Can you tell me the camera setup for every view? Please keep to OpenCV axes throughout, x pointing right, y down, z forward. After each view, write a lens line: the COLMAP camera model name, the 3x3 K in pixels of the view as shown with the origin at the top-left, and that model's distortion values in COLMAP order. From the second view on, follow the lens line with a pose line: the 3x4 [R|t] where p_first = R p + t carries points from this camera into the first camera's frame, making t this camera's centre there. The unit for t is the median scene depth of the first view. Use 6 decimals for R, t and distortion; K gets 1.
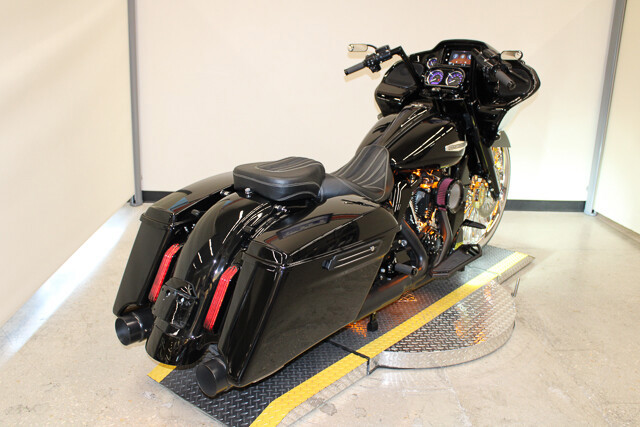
lens RADIAL K [[731.2, 0, 320.0], [0, 731.2, 213.5], [0, 0, 1]] dist [-0.205460, 0.003387]
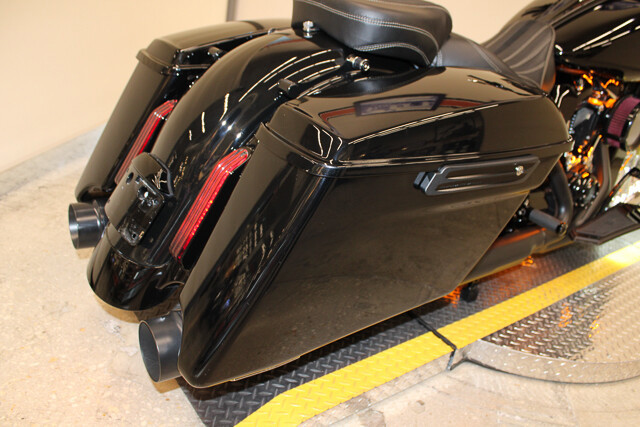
lens RADIAL K [[522.9, 0, 320.0], [0, 522.9, 213.5], [0, 0, 1]] dist [-0.140481, 0.080222]
pose [[0.963832, 0.209223, -0.165086, 0.003385], [-0.187989, 0.972802, 0.135339, 0.047649], [0.188912, -0.099410, 0.976949, 0.544280]]
